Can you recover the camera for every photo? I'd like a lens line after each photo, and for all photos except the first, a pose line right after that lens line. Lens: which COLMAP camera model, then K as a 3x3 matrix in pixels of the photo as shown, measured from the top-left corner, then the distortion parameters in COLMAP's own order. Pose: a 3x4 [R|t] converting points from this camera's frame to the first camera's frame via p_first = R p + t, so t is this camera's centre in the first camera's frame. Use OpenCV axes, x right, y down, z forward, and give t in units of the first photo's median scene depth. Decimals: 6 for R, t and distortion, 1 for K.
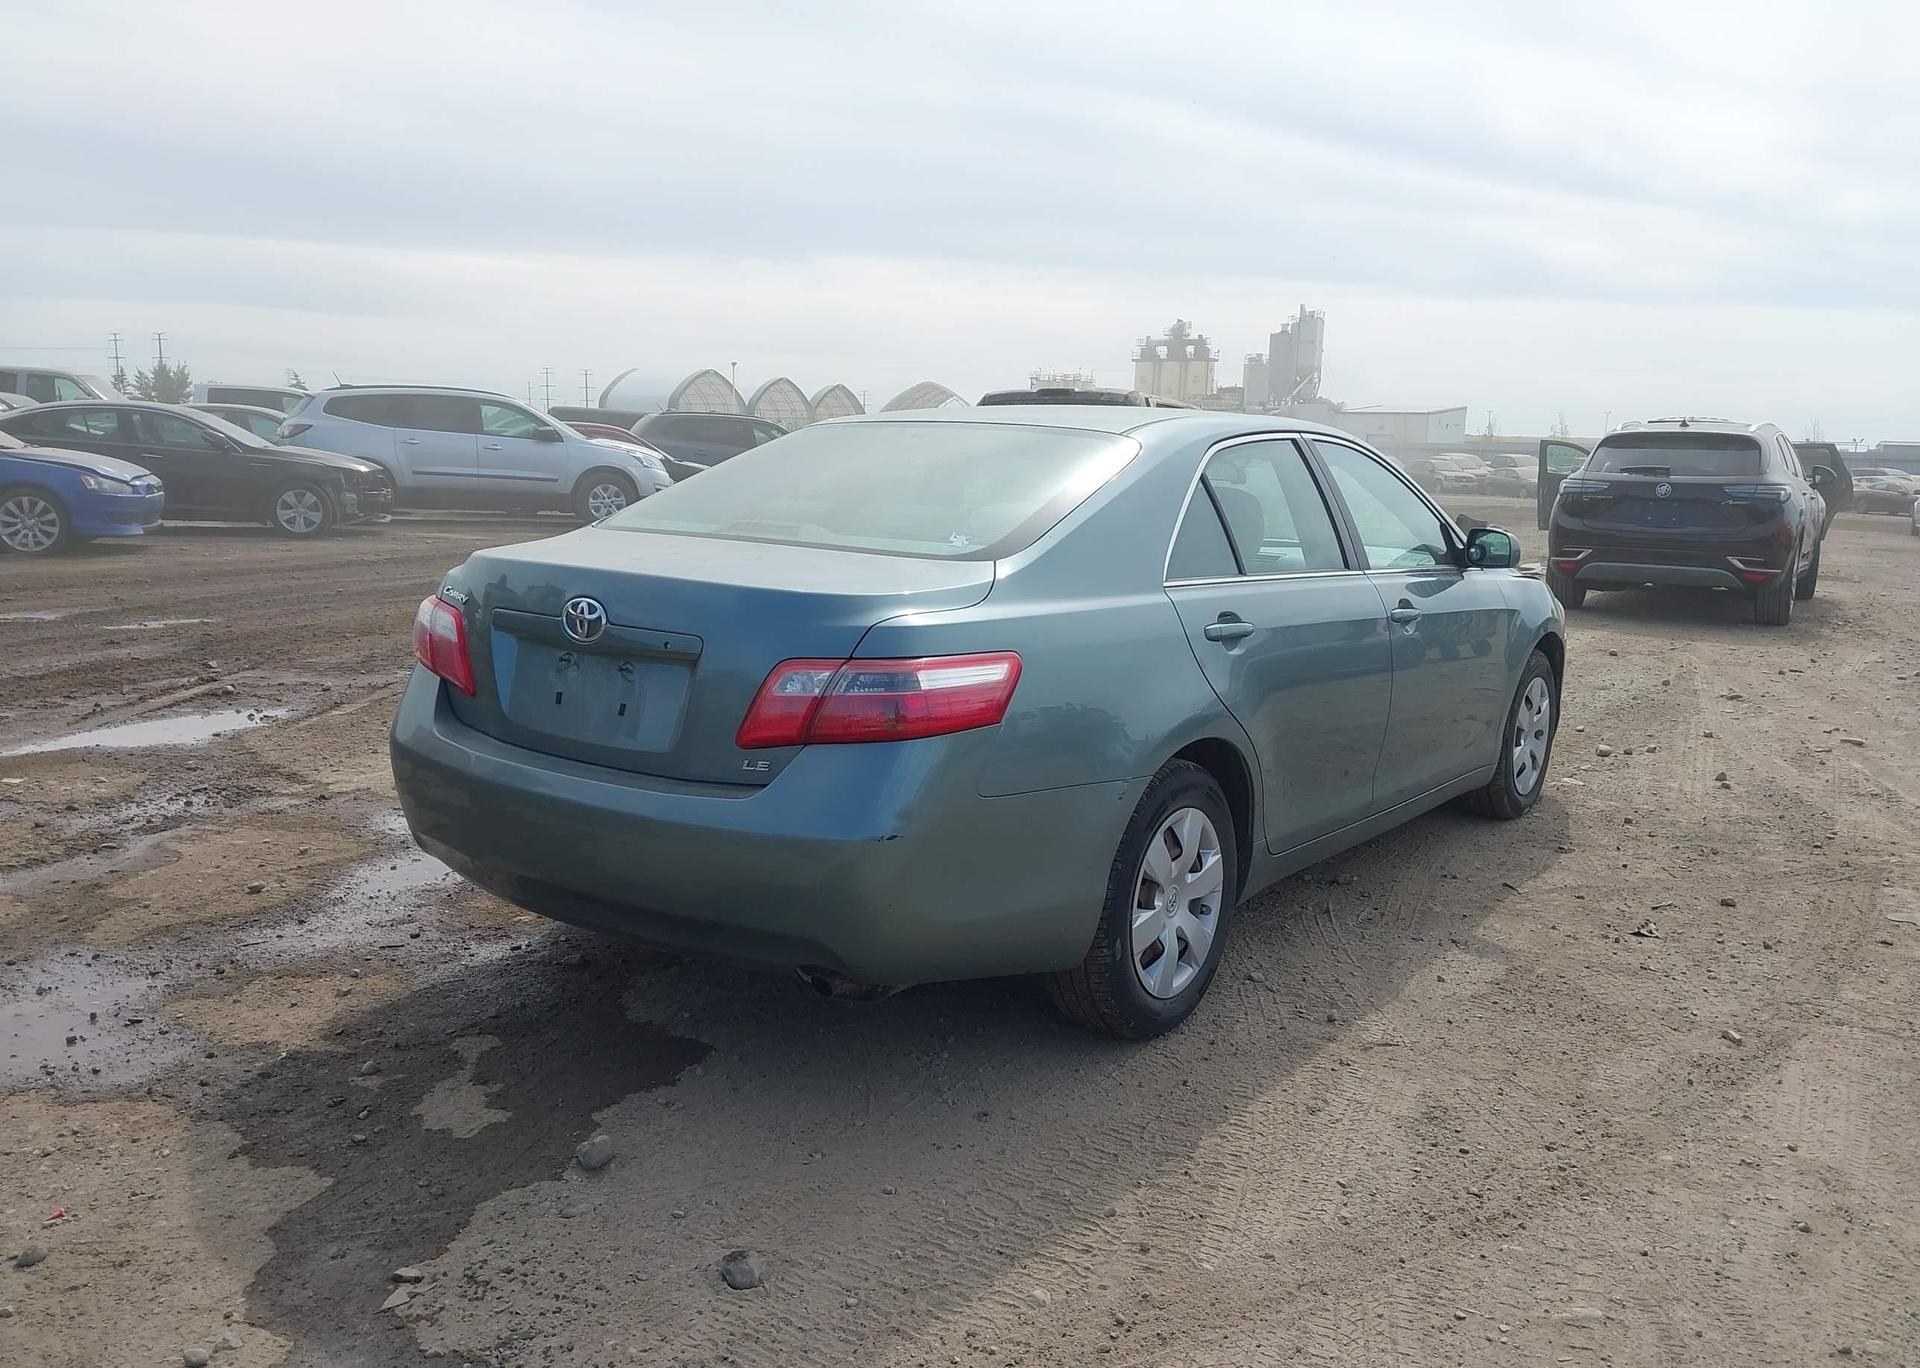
lens RADIAL K [[1510.1, 0, 958.6], [0, 1510.1, 719.7], [0, 0, 1]] dist [0.020759, -0.028361]
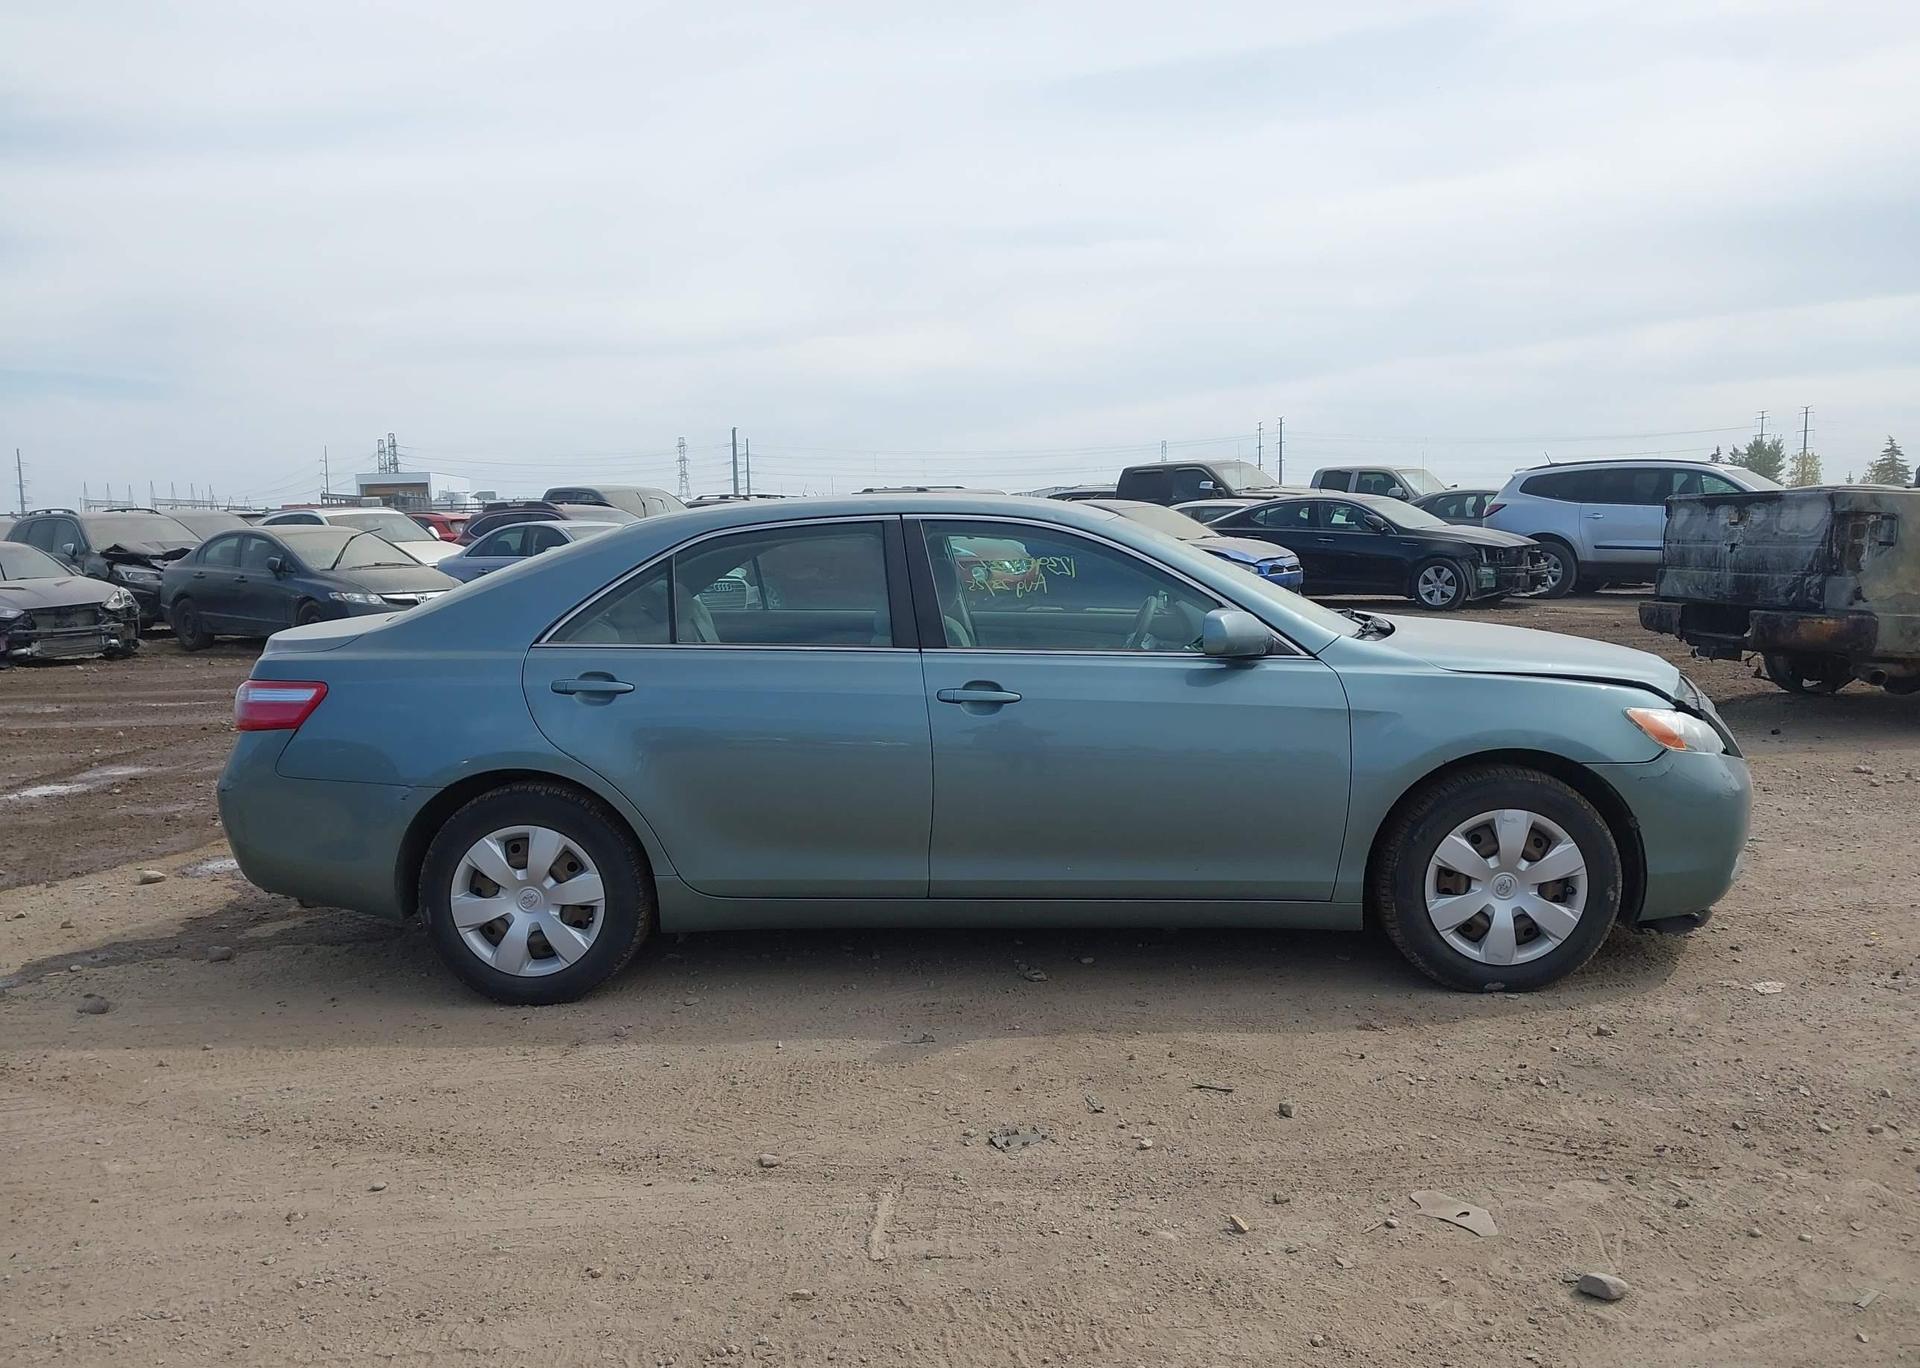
lens RADIAL K [[1510.1, 0, 958.6], [0, 1510.1, 719.7], [0, 0, 1]] dist [0.020759, -0.028361]
pose [[0.542977, 0.067642, -0.837019, 1.153791], [-0.107093, 0.994190, 0.010872, -0.066680], [0.832891, 0.083736, 0.547066, 0.502833]]
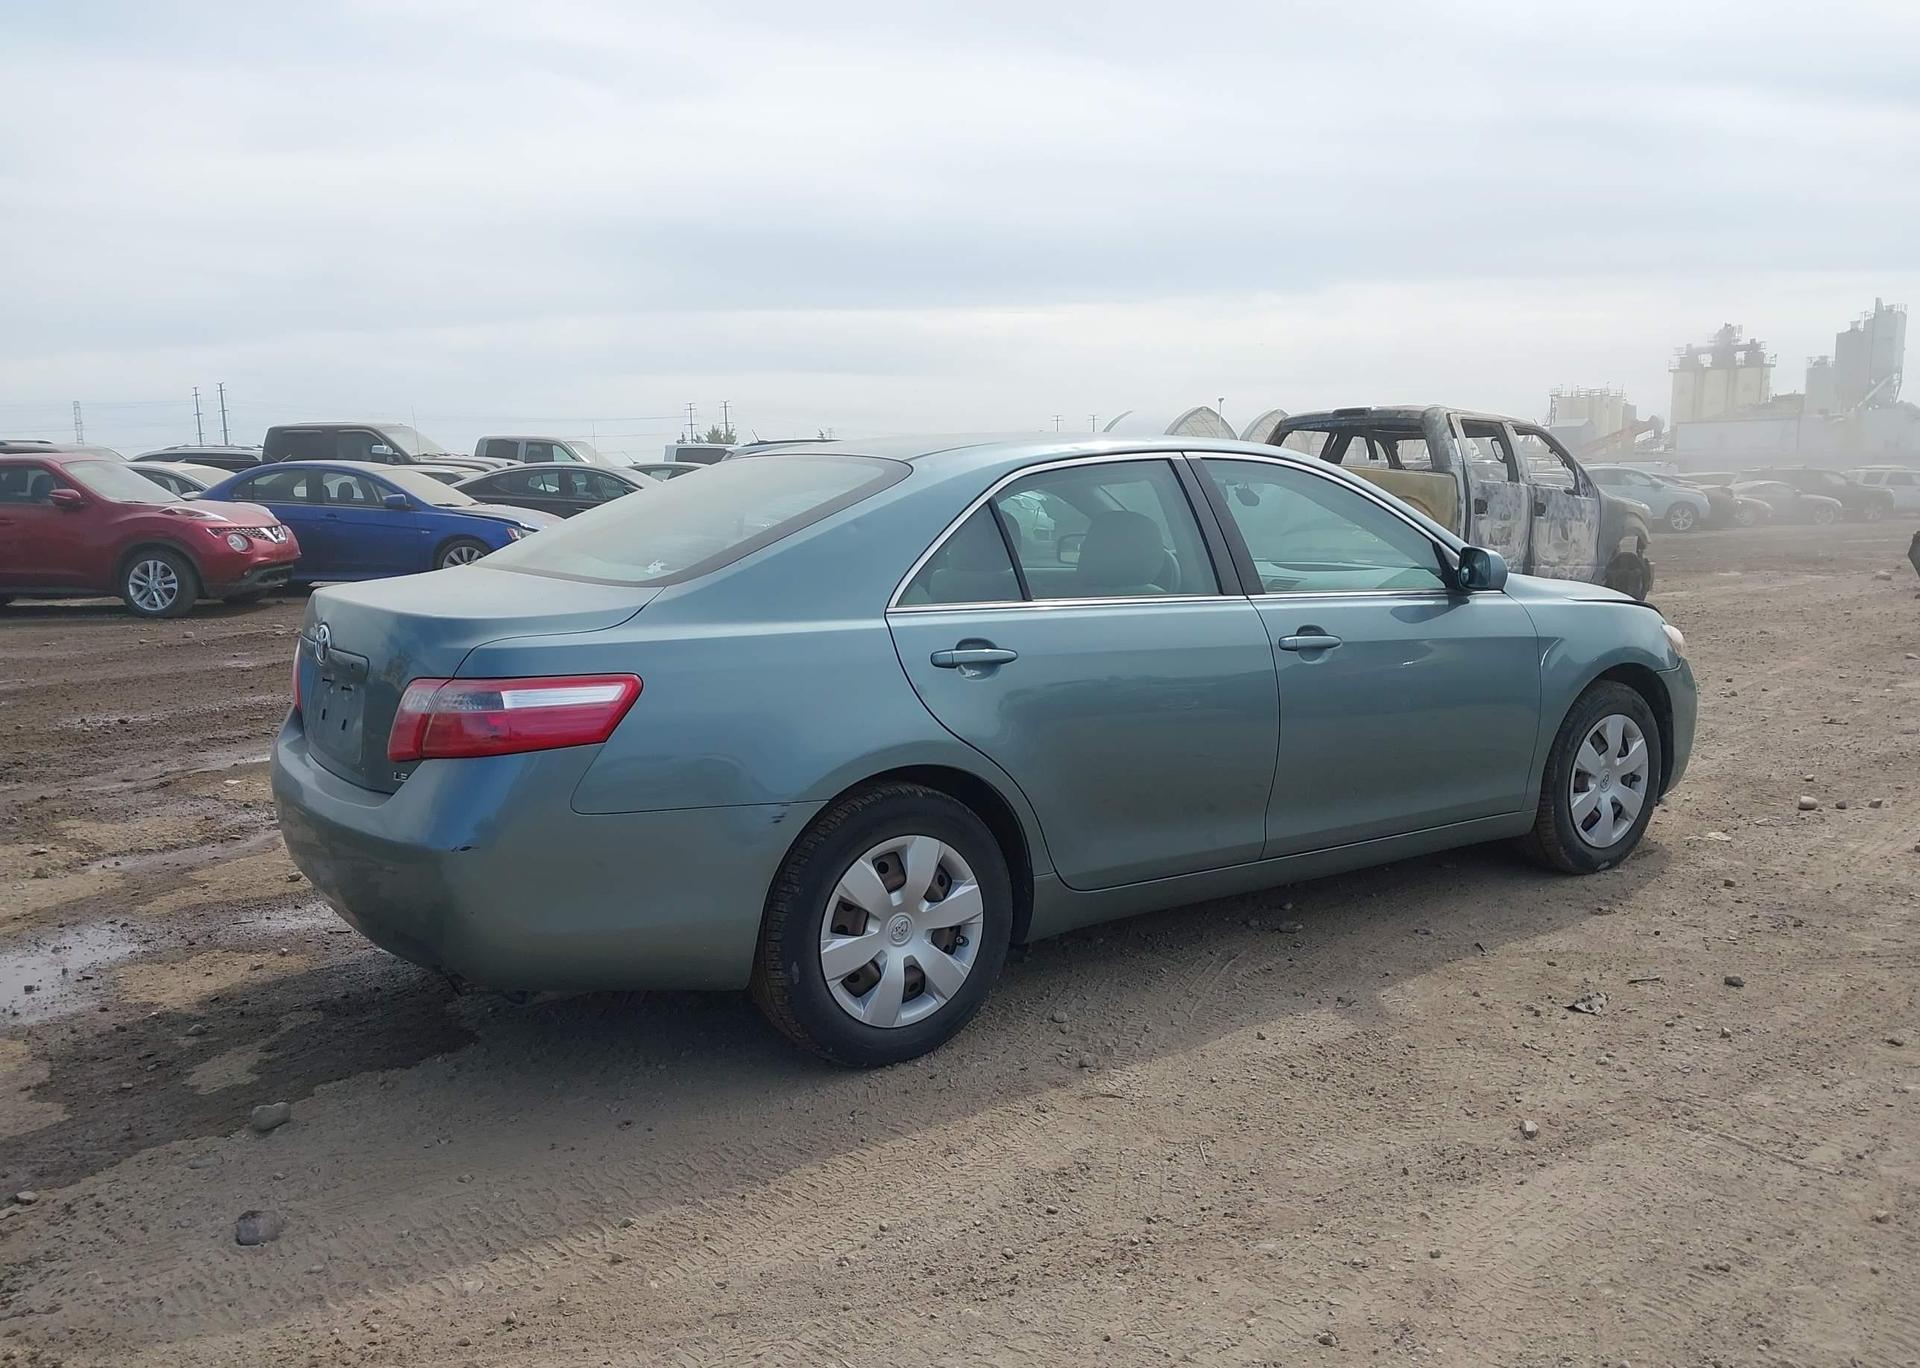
lens RADIAL K [[1514.4, 0, 960.0], [0, 1514.4, 684.0], [0, 0, 1]] dist [0.002945, 0.002145]
pose [[0.946254, 0.007805, -0.323329, 0.416174], [-0.022662, 0.998852, -0.042209, 0.000235], [0.322629, 0.047267, 0.945345, 0.058441]]
